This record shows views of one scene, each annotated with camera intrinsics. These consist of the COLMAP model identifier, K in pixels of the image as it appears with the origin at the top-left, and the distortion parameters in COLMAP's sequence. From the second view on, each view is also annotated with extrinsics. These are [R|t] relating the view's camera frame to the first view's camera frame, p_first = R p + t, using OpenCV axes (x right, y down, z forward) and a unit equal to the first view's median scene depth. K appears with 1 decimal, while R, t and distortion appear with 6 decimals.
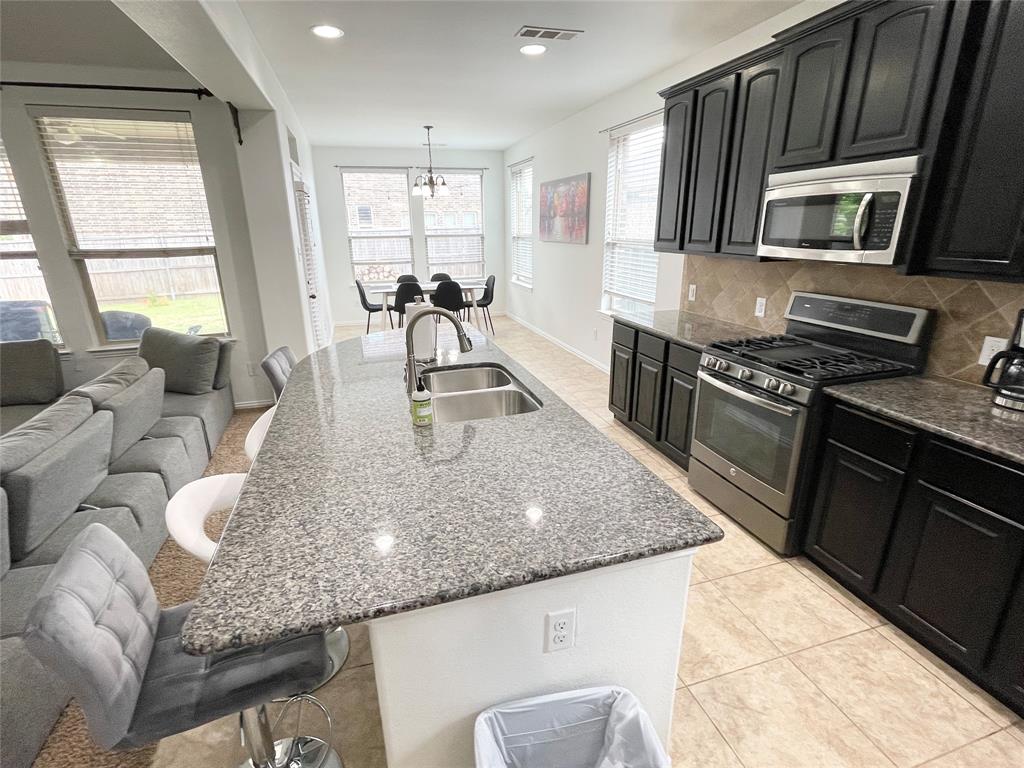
lens RADIAL K [[484.6, 0, 508.1], [0, 484.6, 389.7], [0, 0, 1]] dist [0.002925, 0.000414]
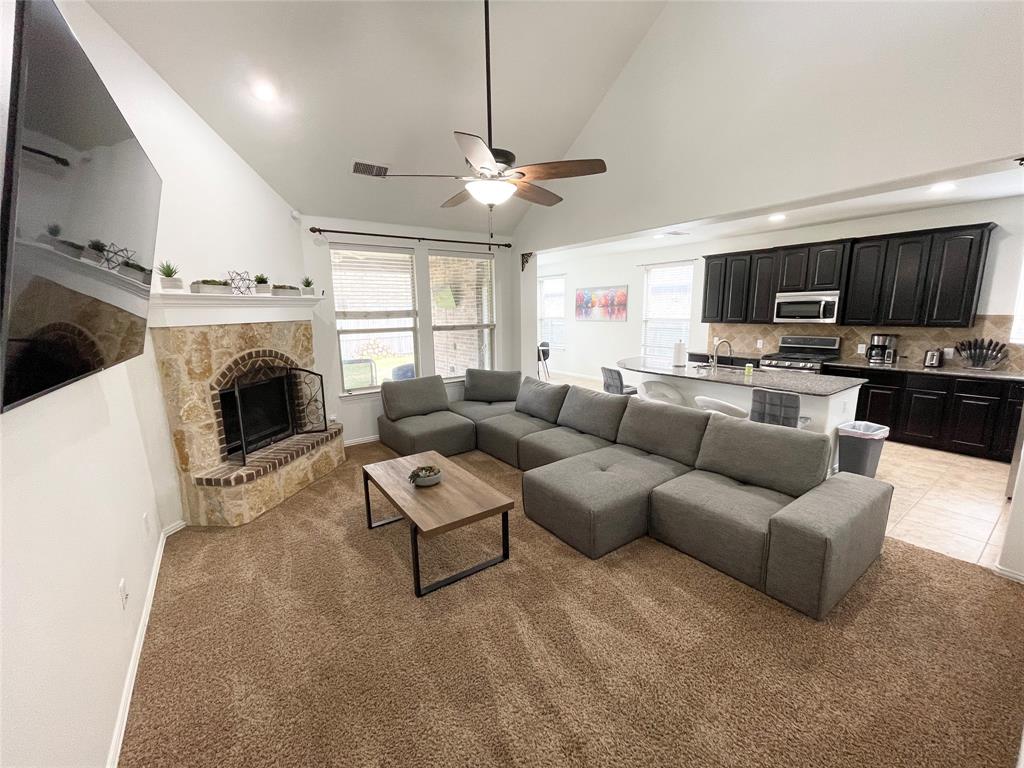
lens RADIAL K [[412.2, 0, 506.9], [0, 412.2, 387.7], [0, 0, 1]] dist [-0.002016, 0.000110]
pose [[0.947733, -0.060471, 0.313281, -1.657120], [0.105515, 0.986031, -0.128875, 0.221079], [-0.301111, 0.155195, 0.940875, -0.643729]]
